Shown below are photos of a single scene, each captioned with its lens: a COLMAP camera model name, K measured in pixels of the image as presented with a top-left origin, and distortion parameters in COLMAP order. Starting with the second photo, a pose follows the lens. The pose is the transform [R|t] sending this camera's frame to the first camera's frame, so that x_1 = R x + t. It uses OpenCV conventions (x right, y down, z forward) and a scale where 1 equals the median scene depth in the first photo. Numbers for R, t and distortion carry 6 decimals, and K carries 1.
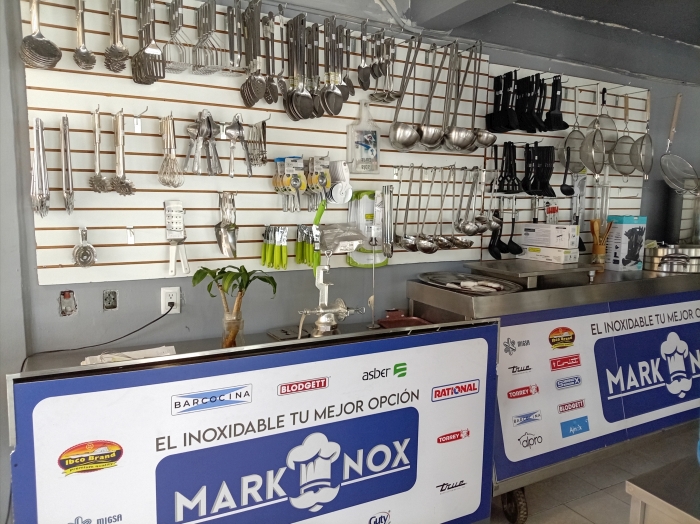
lens RADIAL K [[519.1, 0, 351.2], [0, 519.1, 259.3], [0, 0, 1]] dist [0.035396, -0.057417]
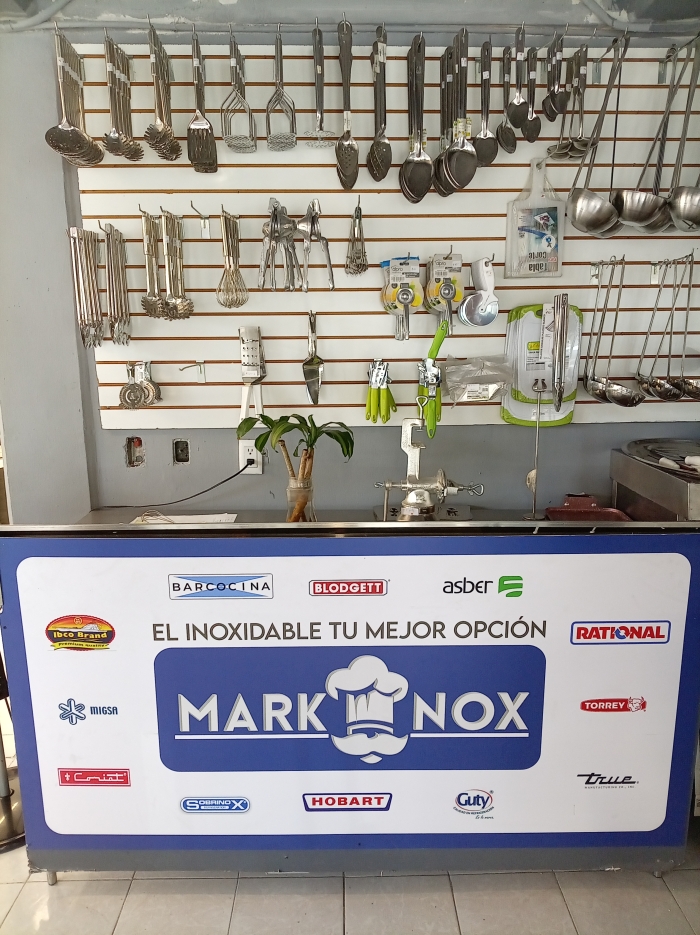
lens RADIAL K [[693.4, 0, 350.1], [0, 693.4, 470.6], [0, 0, 1]] dist [0.035396, -0.057417]
pose [[0.893655, 0.070570, -0.443171, 0.271794], [-0.033243, 0.995255, 0.091448, -0.000393], [0.447522, -0.066990, 0.891760, 0.149588]]
